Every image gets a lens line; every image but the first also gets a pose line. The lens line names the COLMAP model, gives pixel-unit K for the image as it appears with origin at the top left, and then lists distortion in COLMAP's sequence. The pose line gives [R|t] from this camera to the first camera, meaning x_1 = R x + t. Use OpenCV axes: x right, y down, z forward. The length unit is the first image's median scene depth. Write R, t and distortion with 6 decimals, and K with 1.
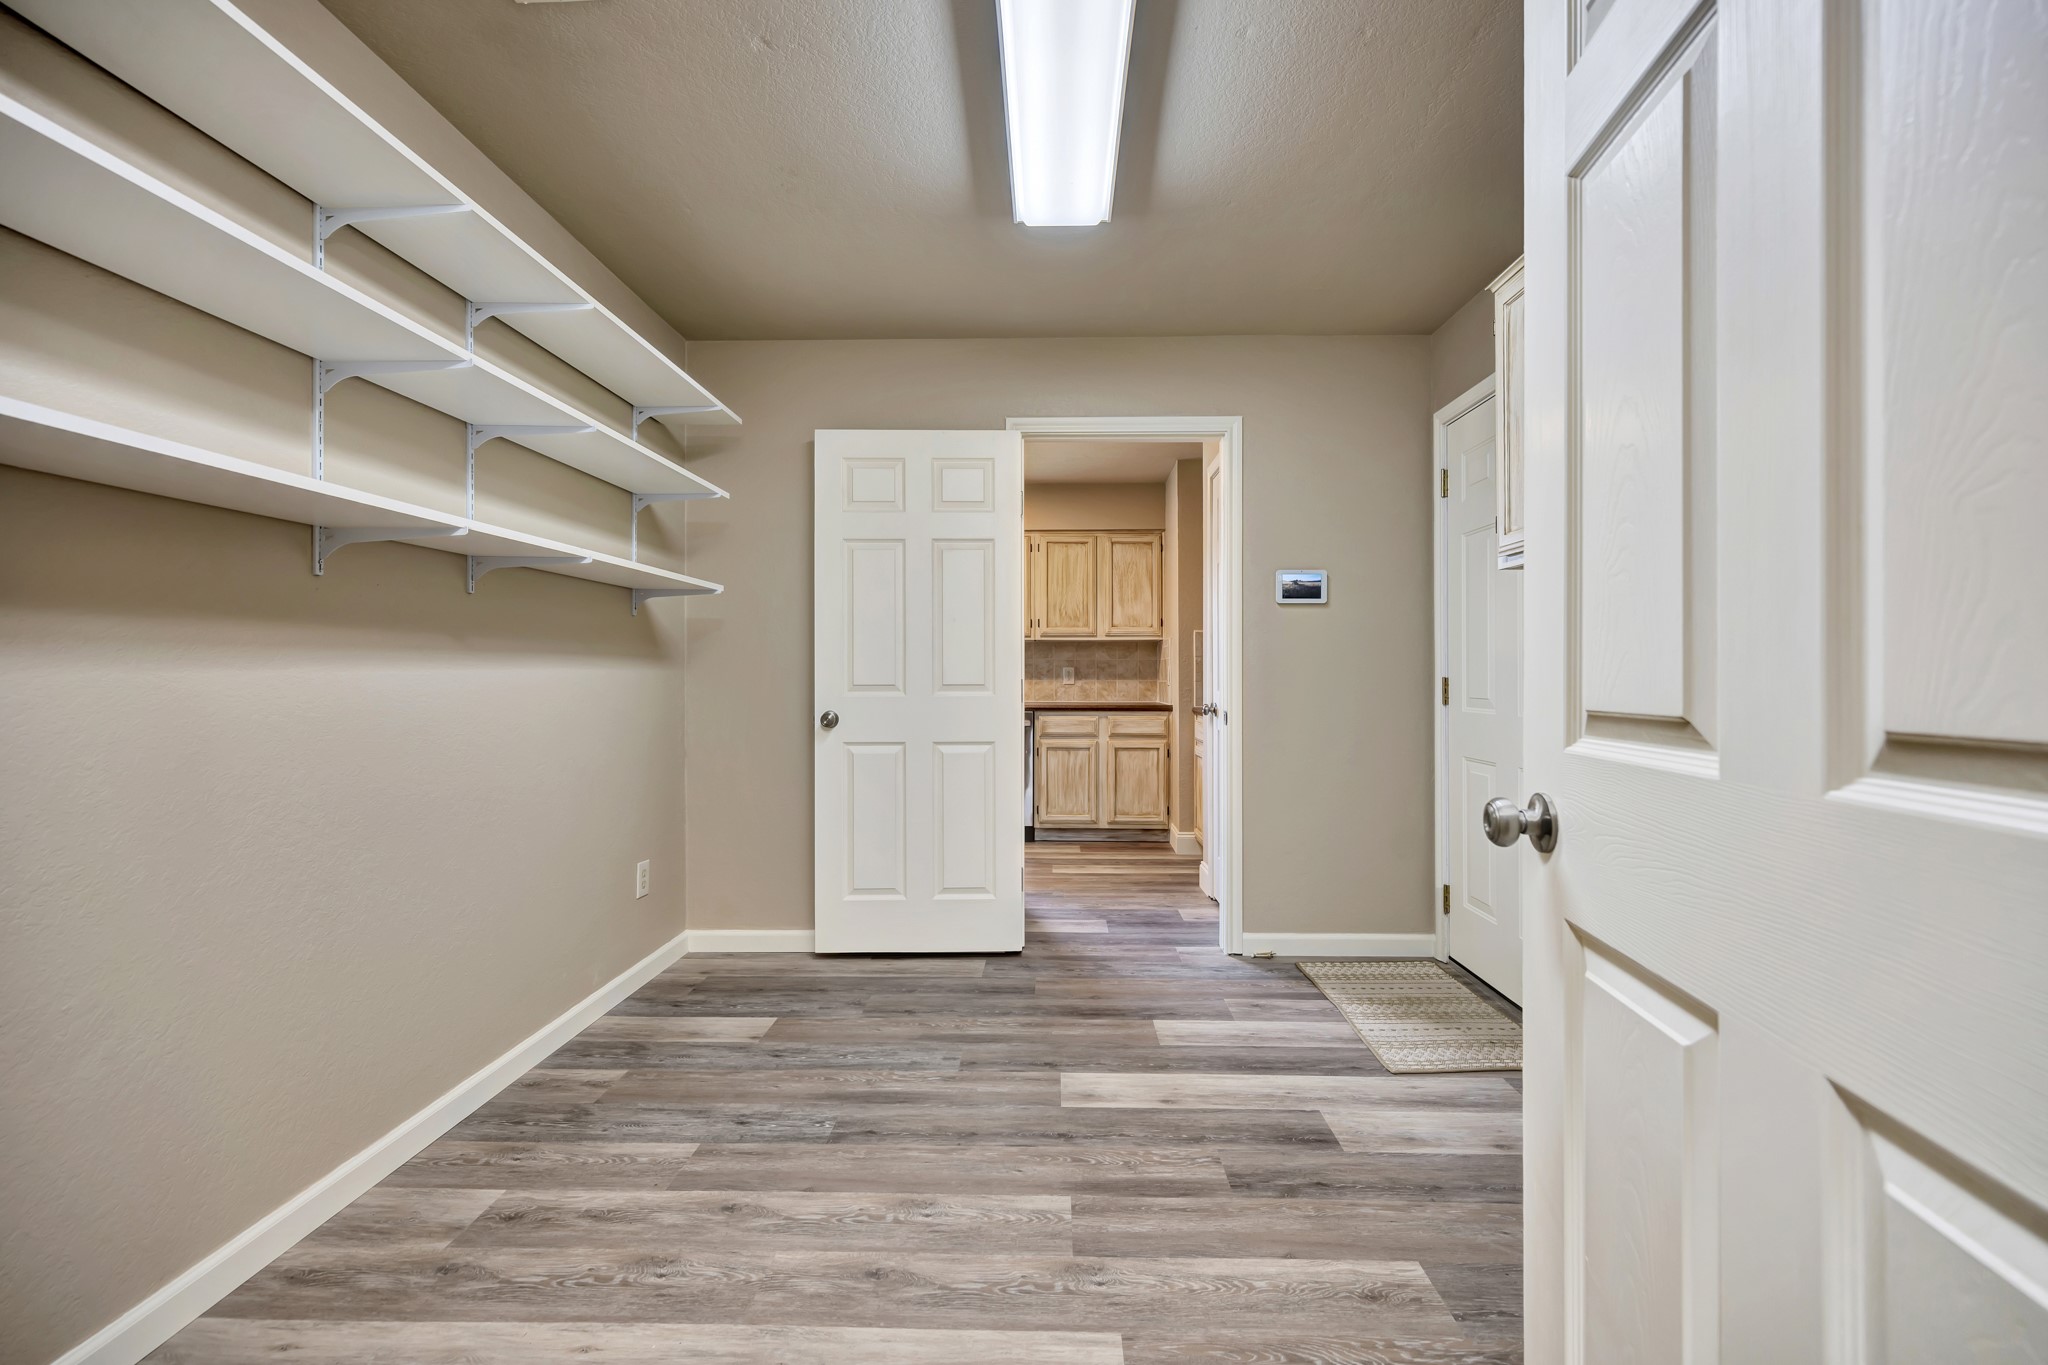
lens RADIAL K [[817.1, 0, 1029.0], [0, 817.1, 687.4], [0, 0, 1]] dist [-0.001282, -0.000595]
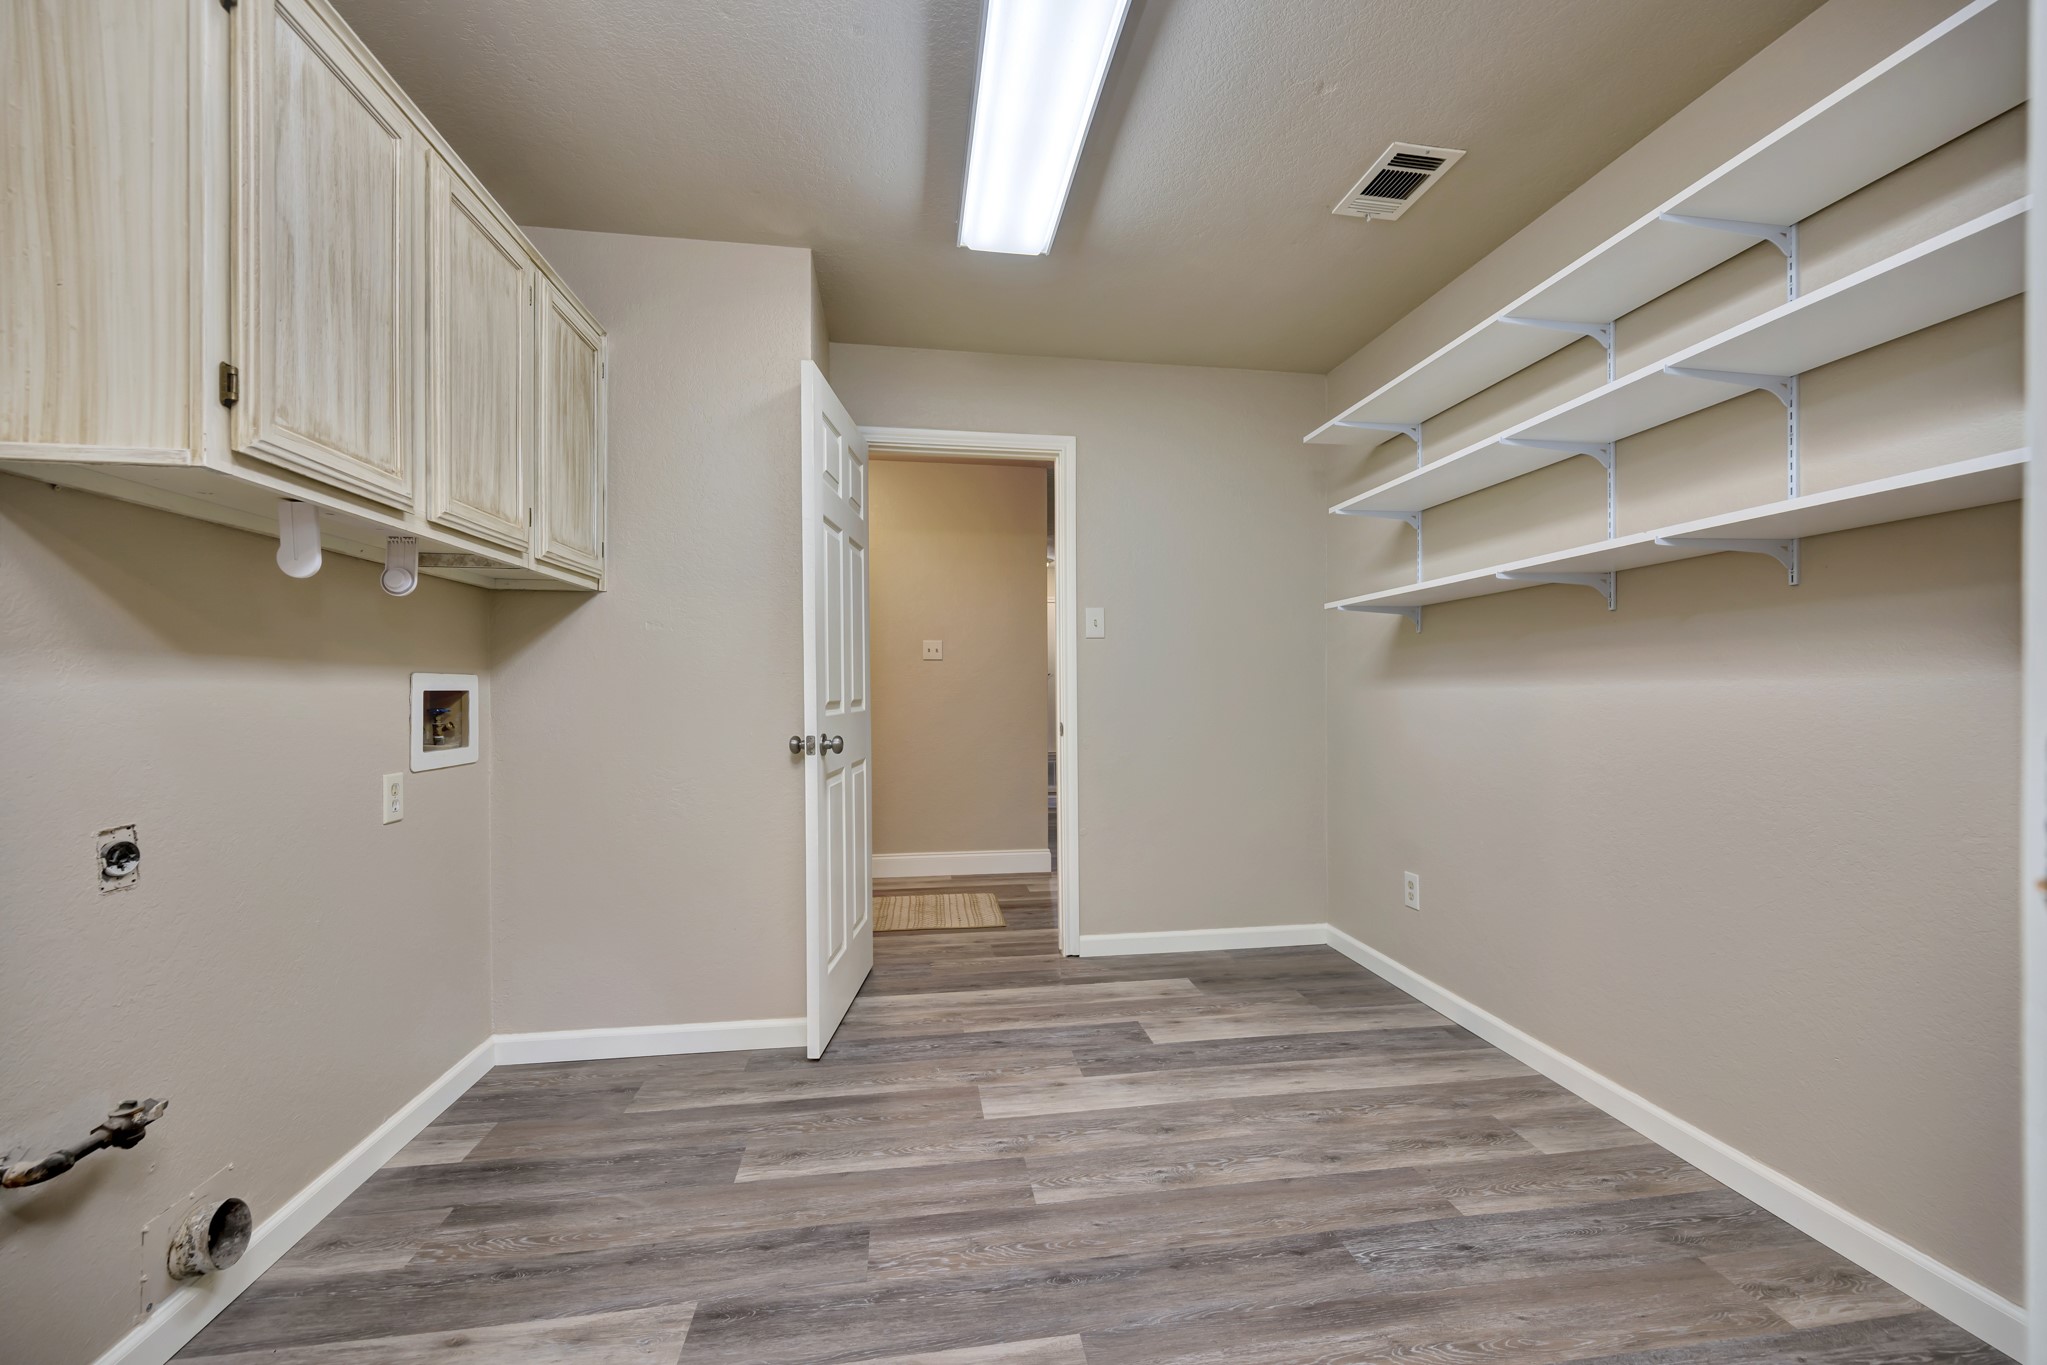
lens RADIAL K [[816.7, 0, 1020.6], [0, 816.7, 685.2], [0, 0, 1]] dist [-0.001282, -0.000595]
pose [[-0.986063, 0.000413, -0.166372, 0.229991], [-0.000020, 0.999997, 0.002599, -0.013646], [0.166372, 0.002566, -0.986060, 1.931186]]
